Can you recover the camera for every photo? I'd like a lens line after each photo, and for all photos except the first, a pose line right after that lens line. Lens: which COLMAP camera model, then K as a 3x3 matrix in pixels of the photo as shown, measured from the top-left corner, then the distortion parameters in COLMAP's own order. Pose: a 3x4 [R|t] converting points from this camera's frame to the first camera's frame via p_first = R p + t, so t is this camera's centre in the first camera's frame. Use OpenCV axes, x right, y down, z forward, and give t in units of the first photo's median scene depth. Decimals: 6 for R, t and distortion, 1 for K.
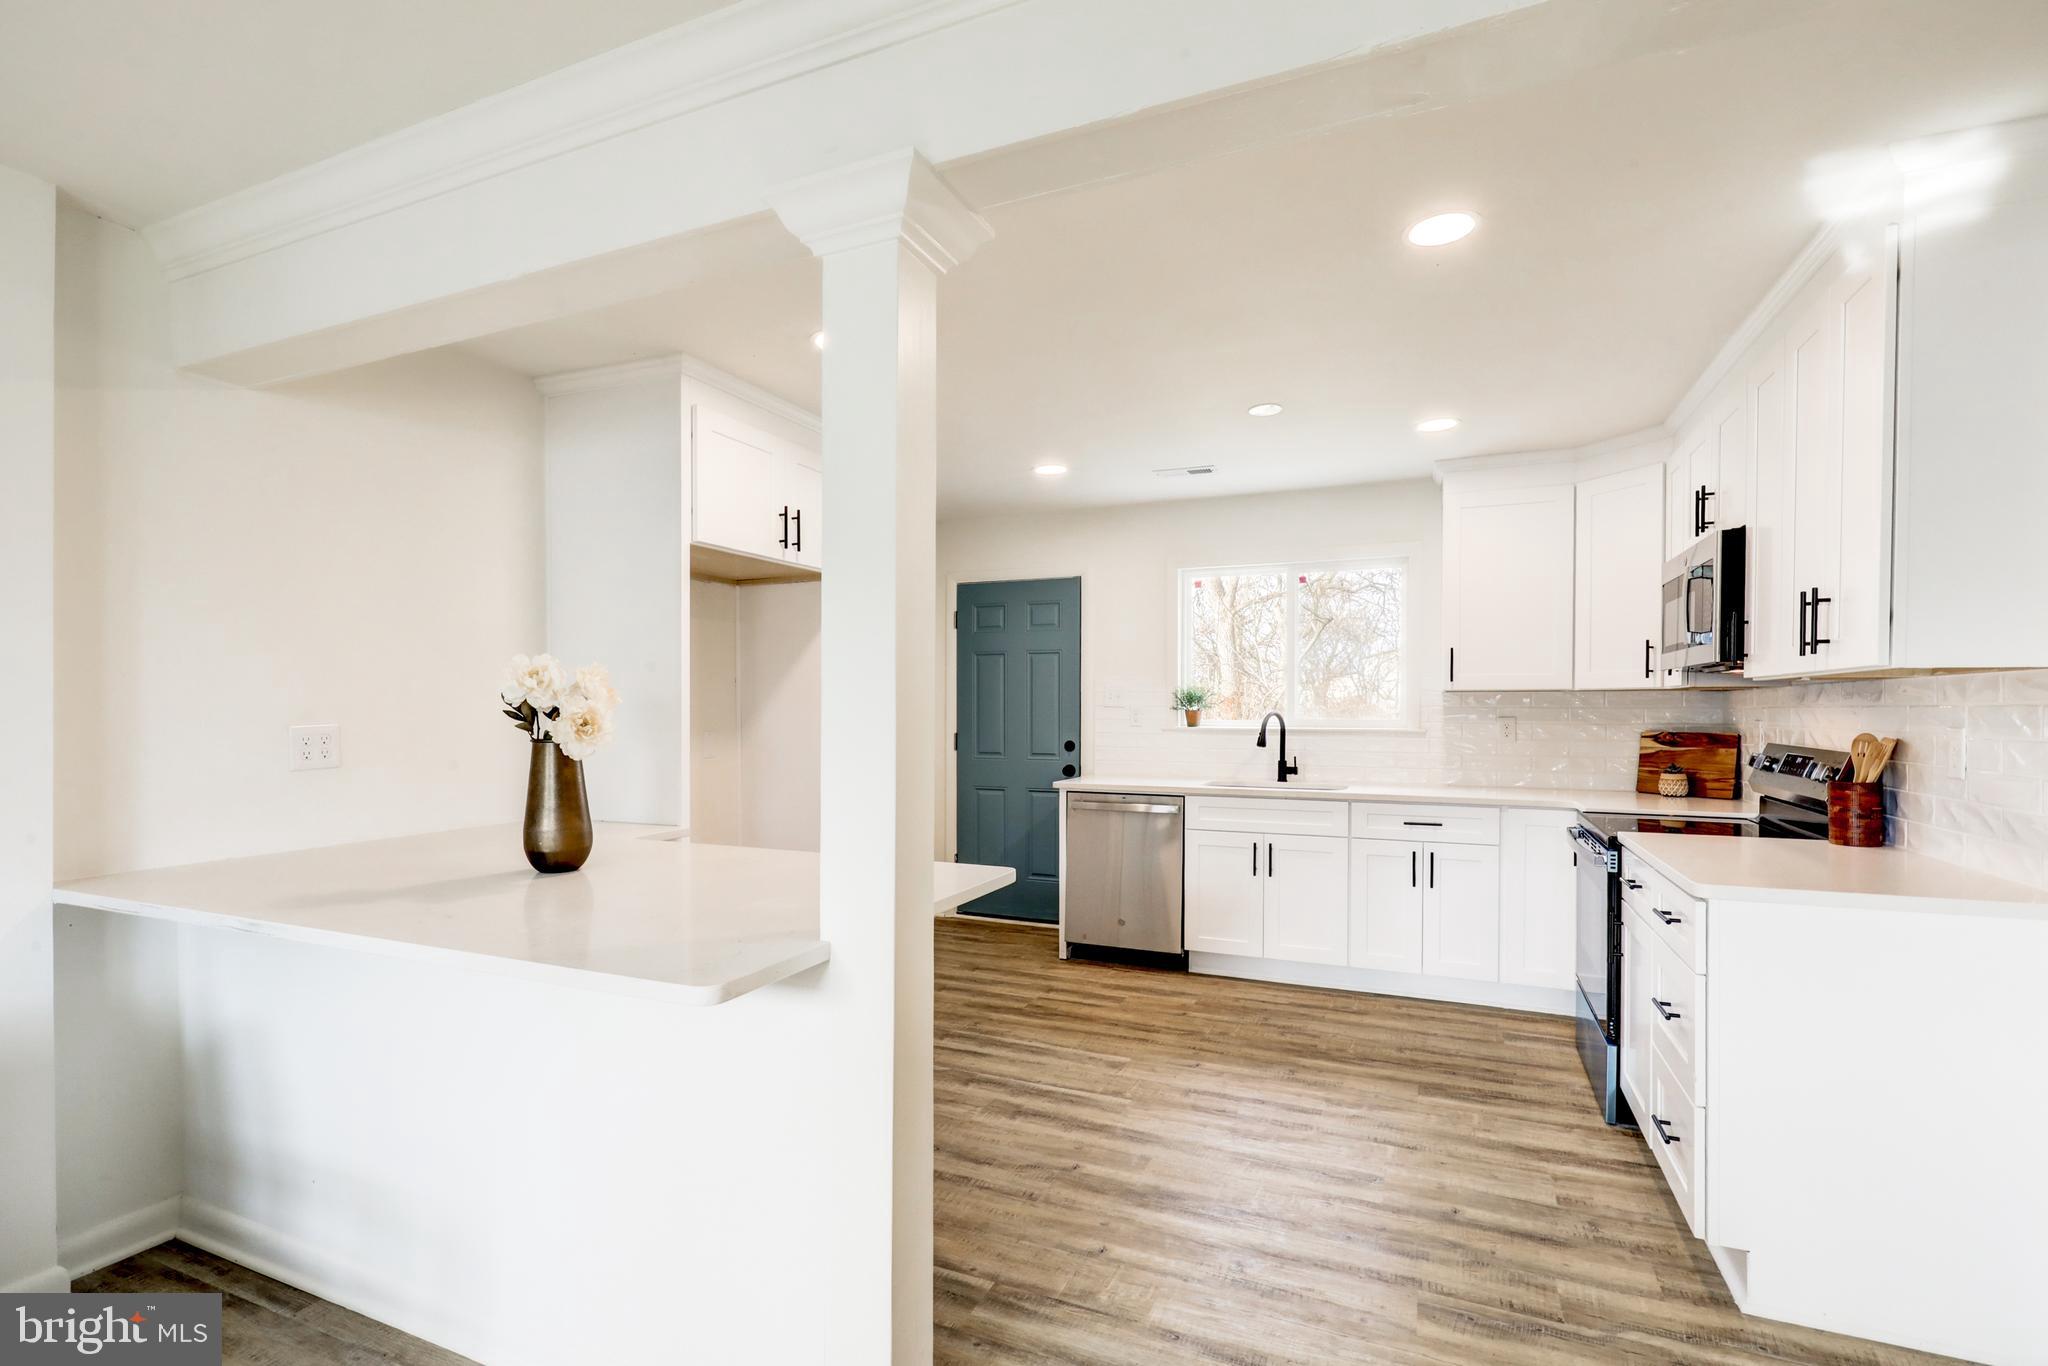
lens RADIAL K [[946.3, 0, 1028.4], [0, 946.3, 707.8], [0, 0, 1]] dist [0.000363, 0.000186]
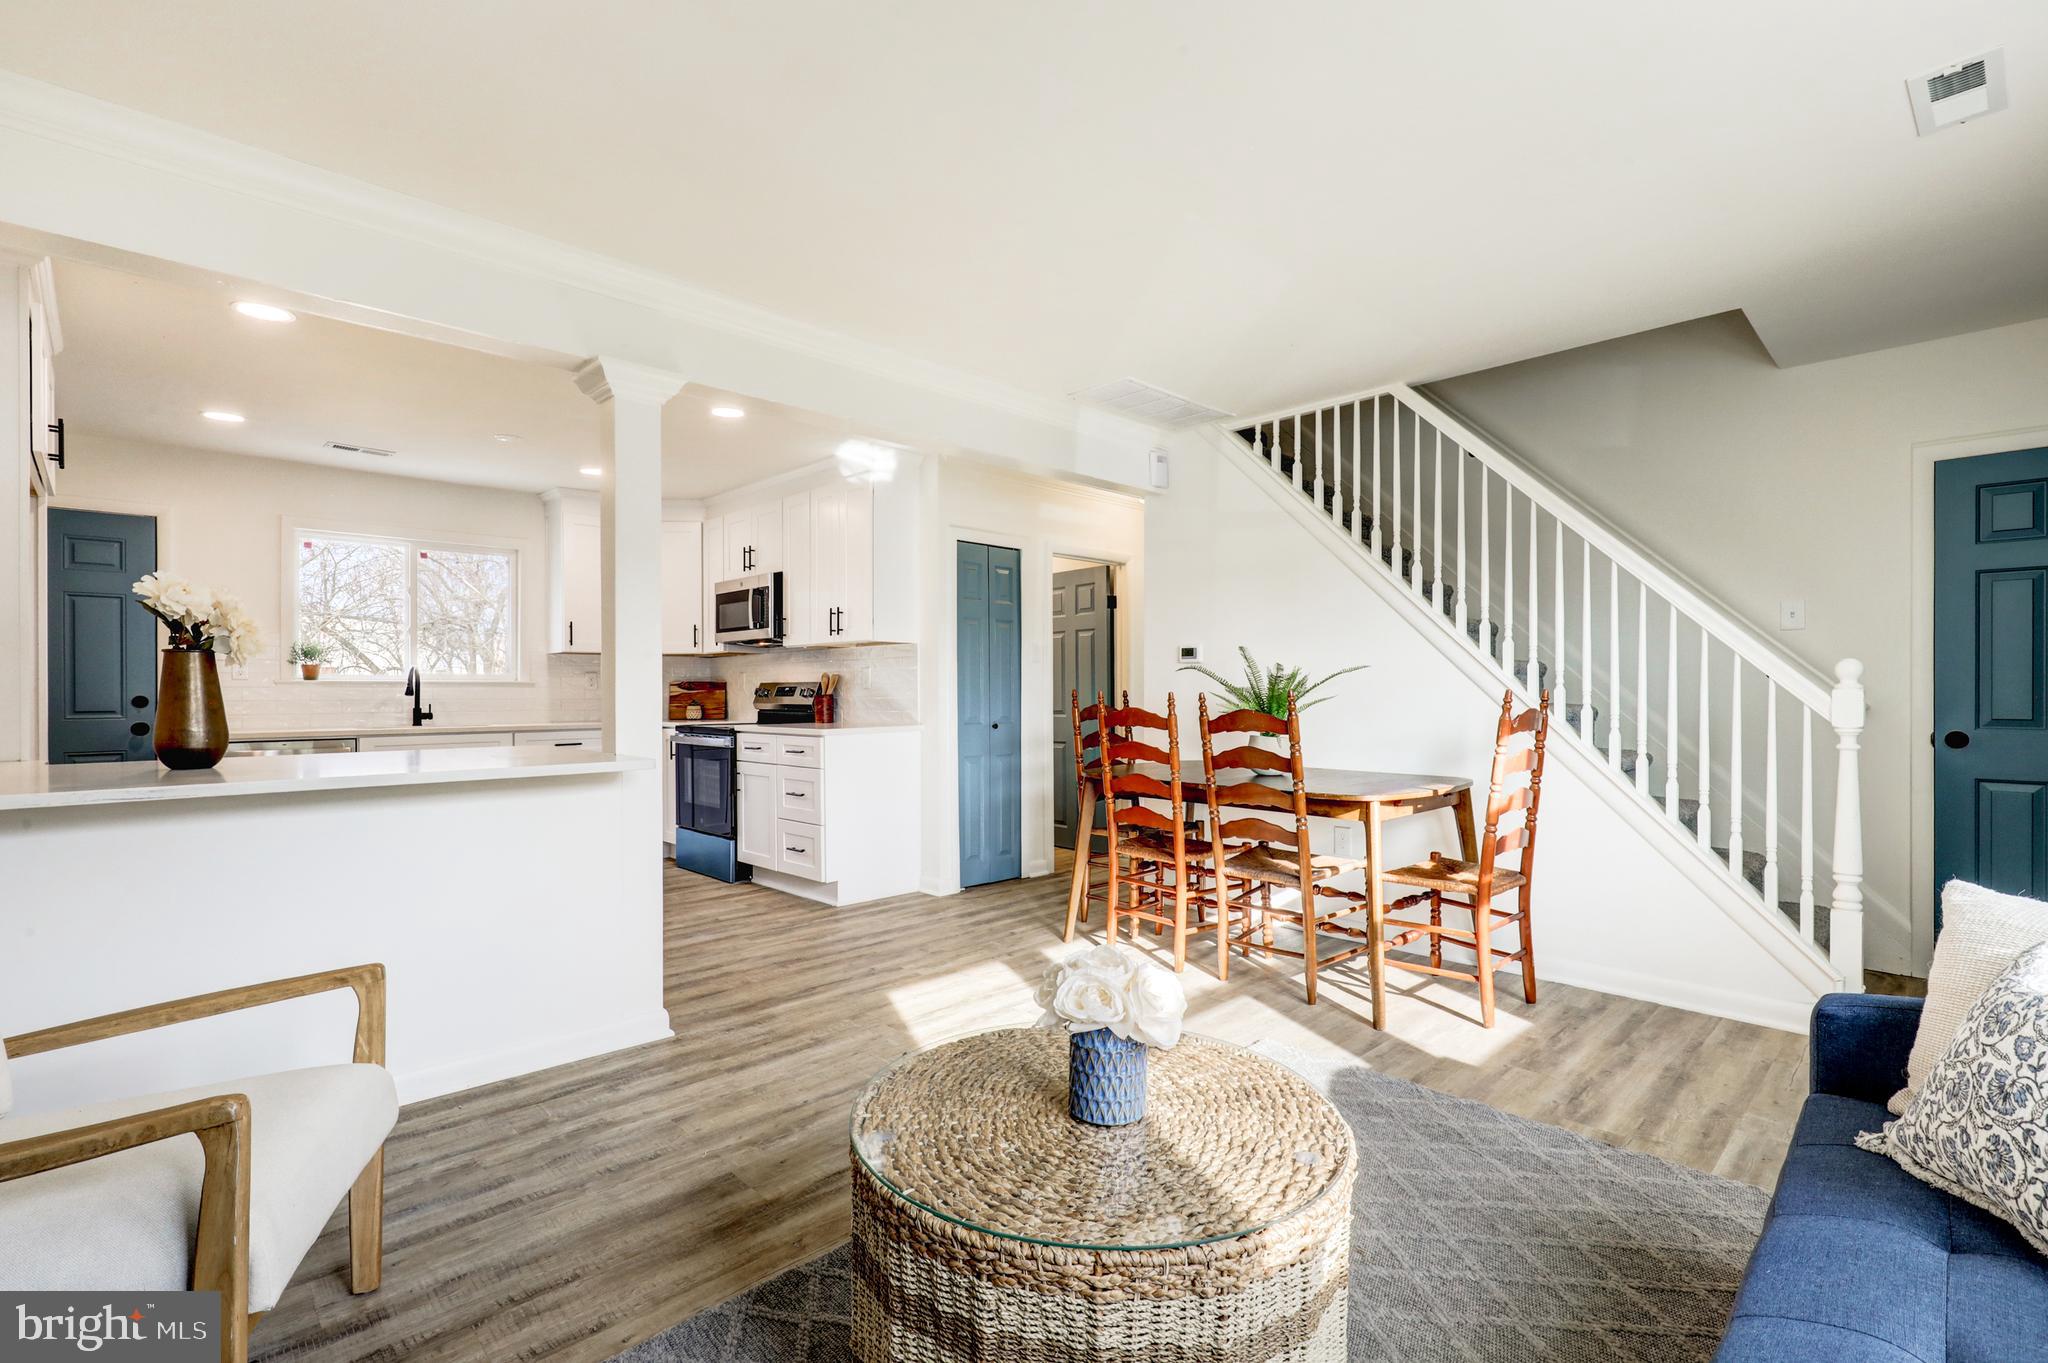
lens RADIAL K [[946.3, 0, 1028.4], [0, 946.3, 706.3], [0, 0, 1]] dist [0.000363, 0.000186]
pose [[0.375931, -0.015178, 0.926523, -0.926424], [0.005517, 0.999885, 0.014142, 0.070761], [-0.926631, -0.000205, 0.375971, -0.257874]]
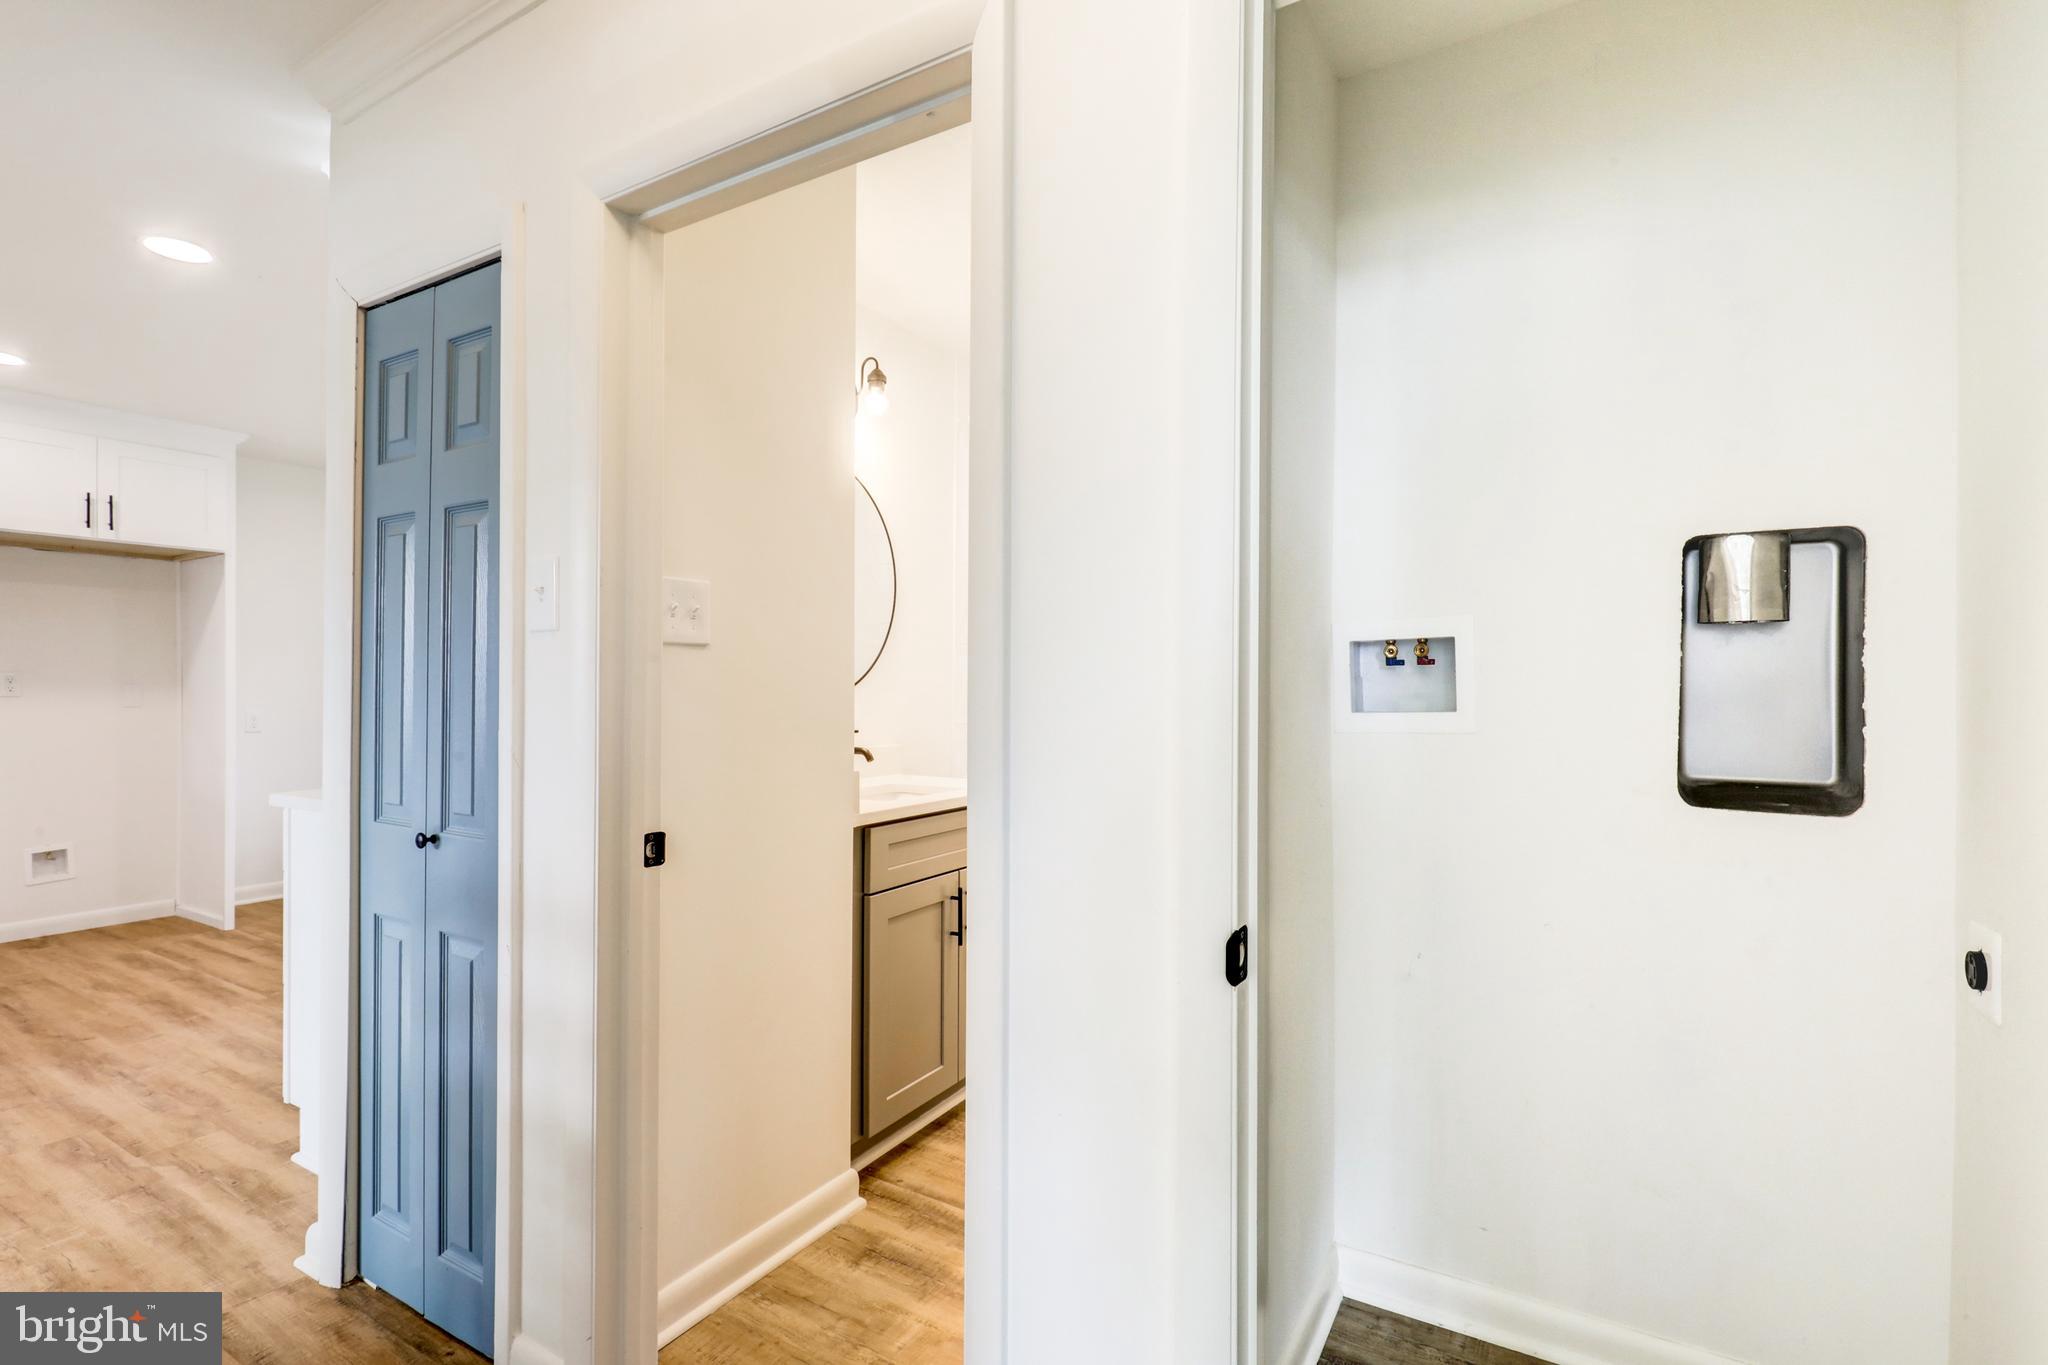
lens RADIAL K [[939.4, 0, 1024.0], [0, 939.4, 682.5], [0, 0, 1]] dist [0.001015, 0.000220]
pose [[0.992646, 0.001328, -0.121045, 1.299061], [-0.001934, 0.999986, -0.004887, 0.037180], [0.121037, 0.005085, 0.992635, -0.035609]]
